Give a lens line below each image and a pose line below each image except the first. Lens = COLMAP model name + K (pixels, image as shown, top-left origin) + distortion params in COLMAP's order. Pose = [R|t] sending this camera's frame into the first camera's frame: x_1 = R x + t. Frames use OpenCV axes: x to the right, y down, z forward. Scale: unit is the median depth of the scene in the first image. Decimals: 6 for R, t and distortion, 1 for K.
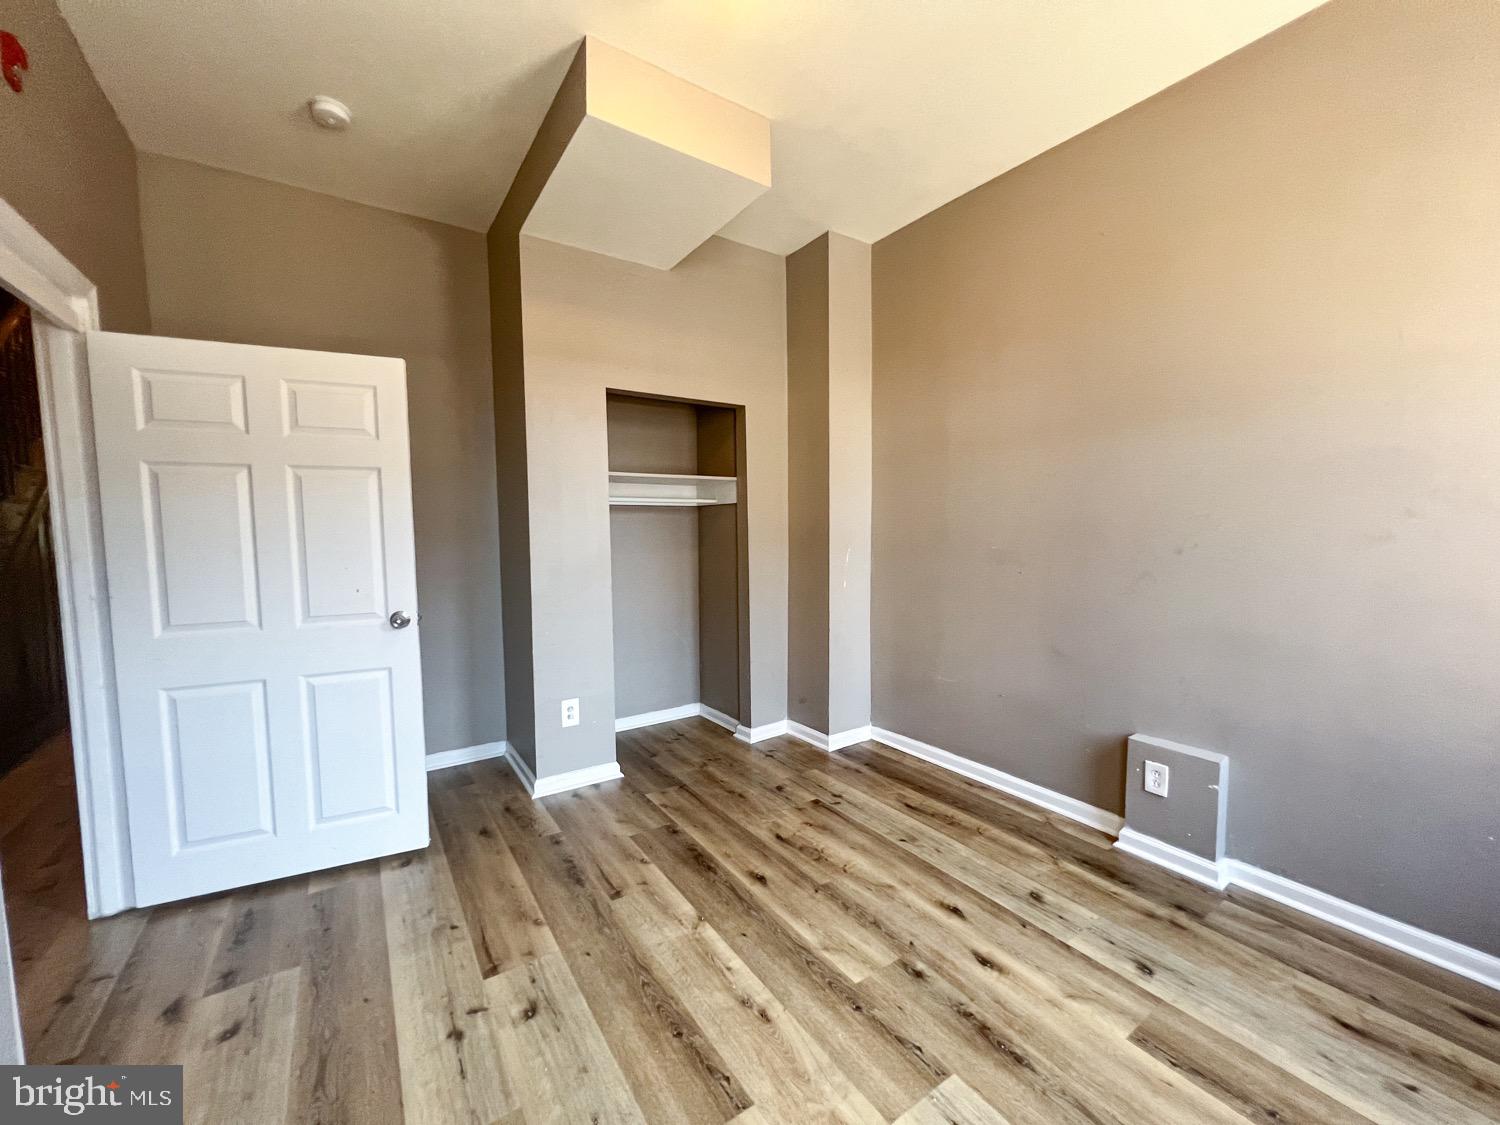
lens RADIAL K [[603.3, 0, 751.9], [0, 603.3, 564.0], [0, 0, 1]] dist [-0.001340, 0.000501]
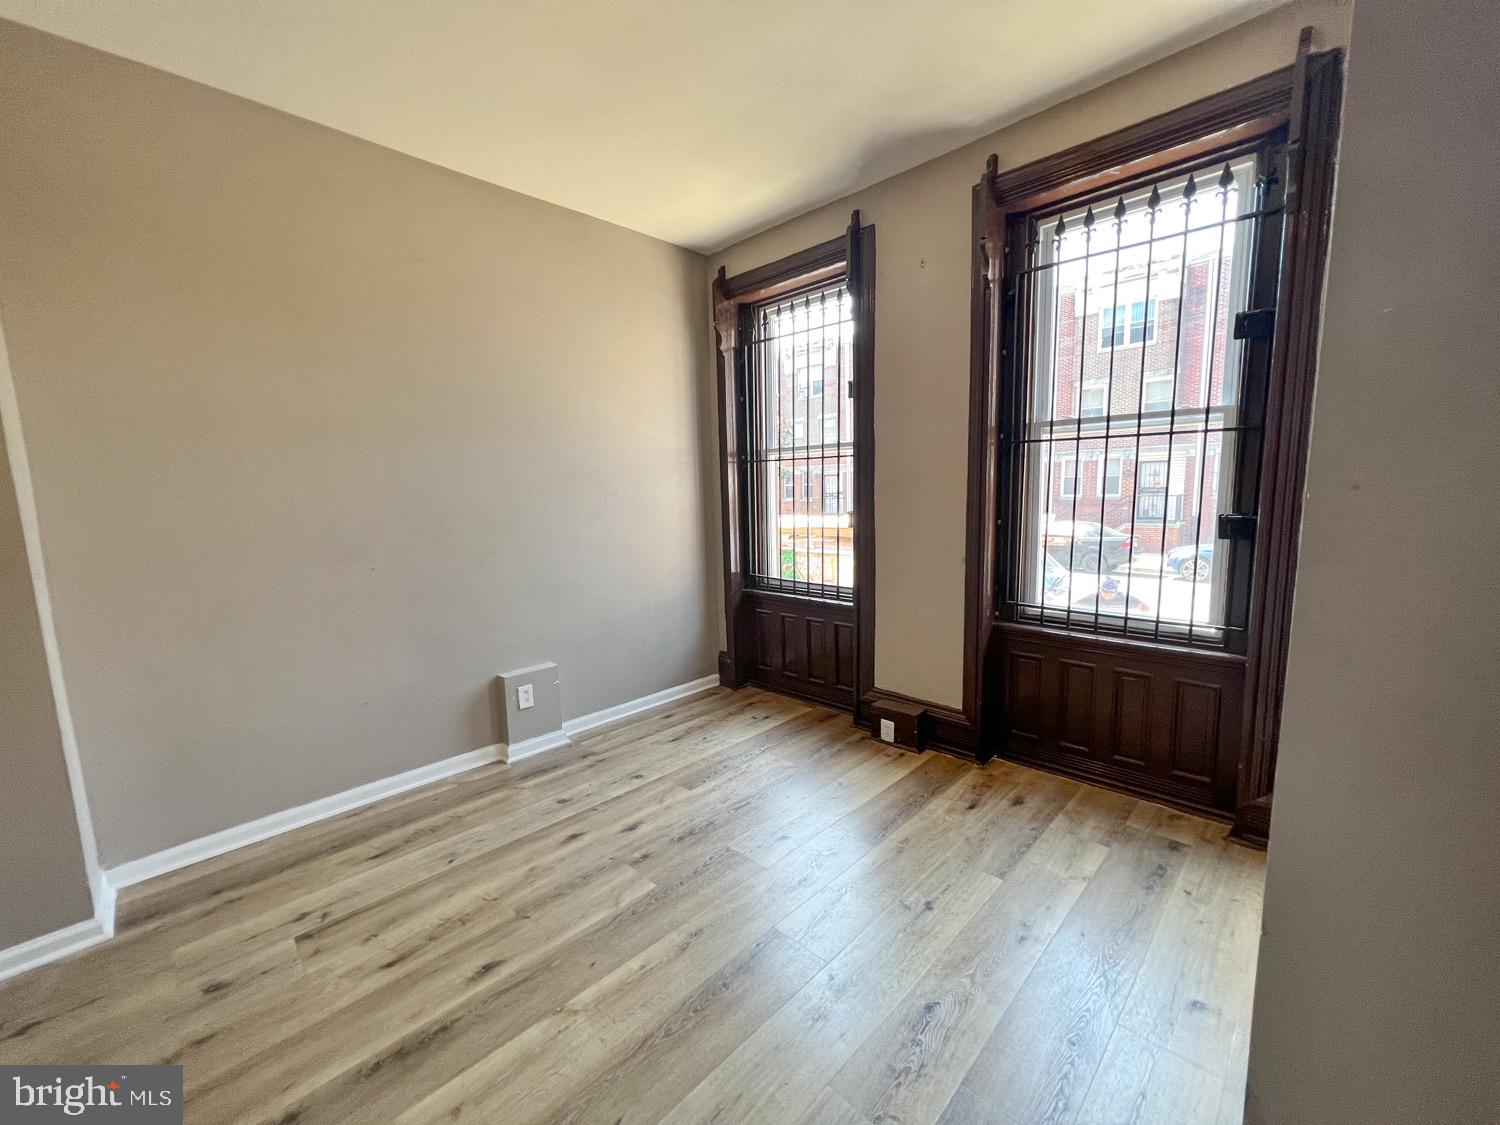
lens RADIAL K [[603.3, 0, 751.9], [0, 603.3, 564.0], [0, 0, 1]] dist [-0.001340, 0.000501]
pose [[-0.200596, -0.105018, 0.974029, -0.785191], [0.098994, 0.986976, 0.126801, -0.070408], [-0.974660, 0.121858, -0.187588, 0.757519]]
